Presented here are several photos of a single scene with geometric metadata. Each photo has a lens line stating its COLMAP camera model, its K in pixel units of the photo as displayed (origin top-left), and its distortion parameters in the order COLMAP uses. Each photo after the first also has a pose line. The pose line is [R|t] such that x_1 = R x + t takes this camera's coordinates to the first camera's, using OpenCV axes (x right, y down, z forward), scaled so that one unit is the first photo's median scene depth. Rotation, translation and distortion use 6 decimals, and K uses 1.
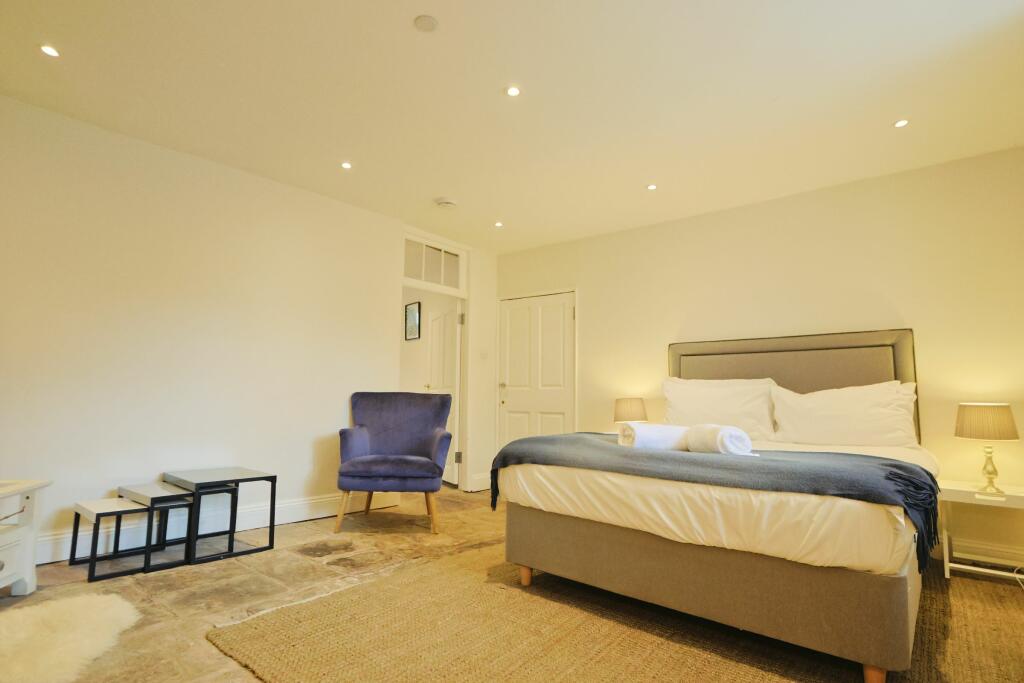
lens RADIAL K [[517.5, 0, 511.4], [0, 517.5, 340.6], [0, 0, 1]] dist [-0.003934, -0.000263]
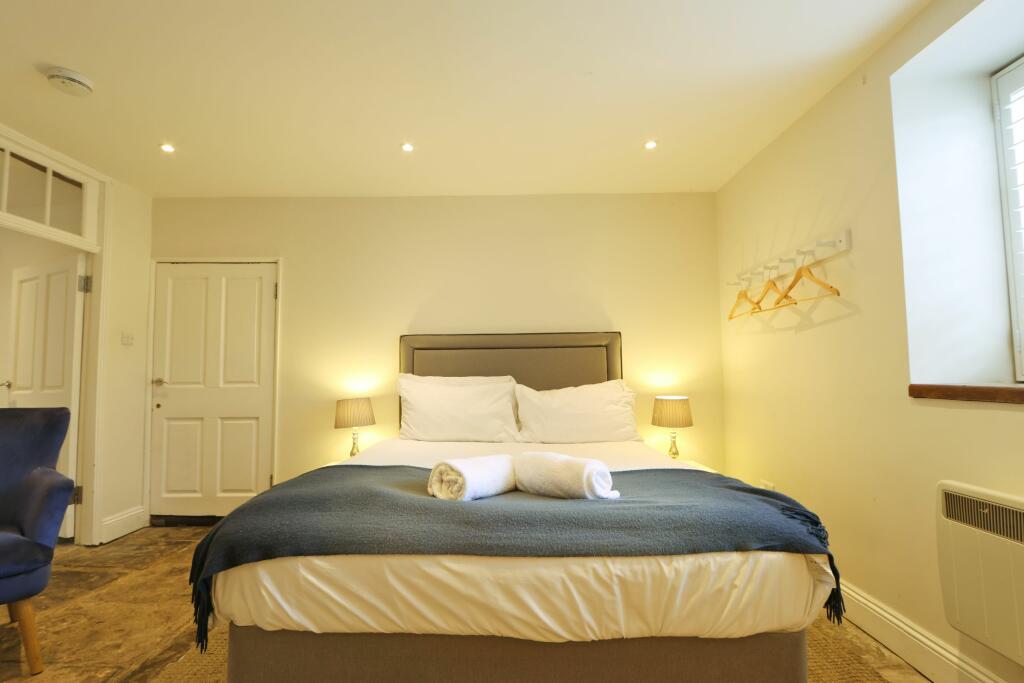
lens RADIAL K [[473.8, 0, 511.8], [0, 473.8, 345.8], [0, 0, 1]] dist [-0.014687, 0.003533]
pose [[0.783411, 0.022138, 0.621110, -0.065745], [-0.049334, 0.998427, 0.026639, -0.009068], [-0.619543, -0.051511, 0.783270, 0.317386]]
